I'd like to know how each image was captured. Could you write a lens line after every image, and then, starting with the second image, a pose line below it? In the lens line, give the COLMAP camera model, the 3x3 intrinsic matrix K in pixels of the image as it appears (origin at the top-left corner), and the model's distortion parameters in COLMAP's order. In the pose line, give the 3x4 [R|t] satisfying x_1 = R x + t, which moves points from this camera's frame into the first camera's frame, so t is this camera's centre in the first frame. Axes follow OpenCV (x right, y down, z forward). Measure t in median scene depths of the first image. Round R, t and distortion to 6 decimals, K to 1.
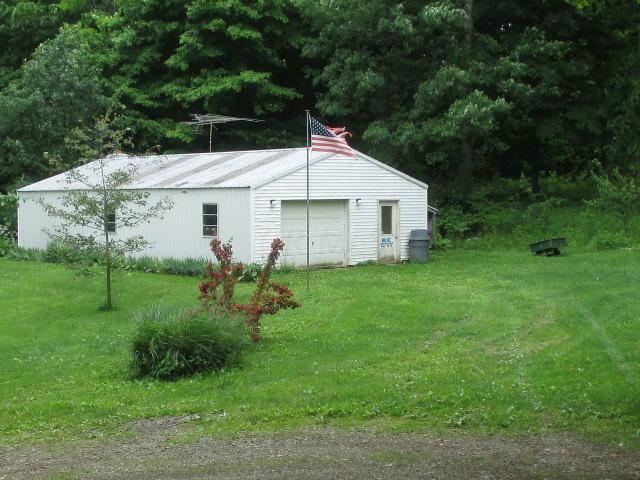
lens RADIAL K [[1104.1, 0, 320.5], [0, 1104.1, 239.8], [0, 0, 1]] dist [-0.047152, 0.133254]
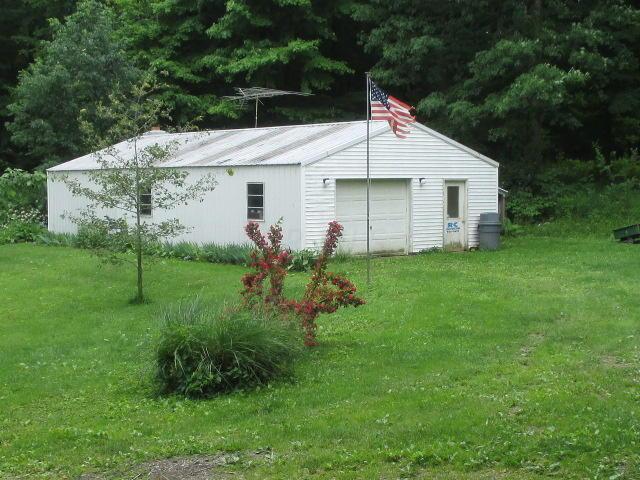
lens RADIAL K [[1104.1, 0, 320.5], [0, 1104.1, 239.8], [0, 0, 1]] dist [-0.047152, 0.133254]
pose [[0.999135, 0.003043, -0.041477, -0.010795], [-0.002534, 0.999921, 0.012321, 0.002034], [0.041512, -0.012205, 0.999063, 0.116336]]
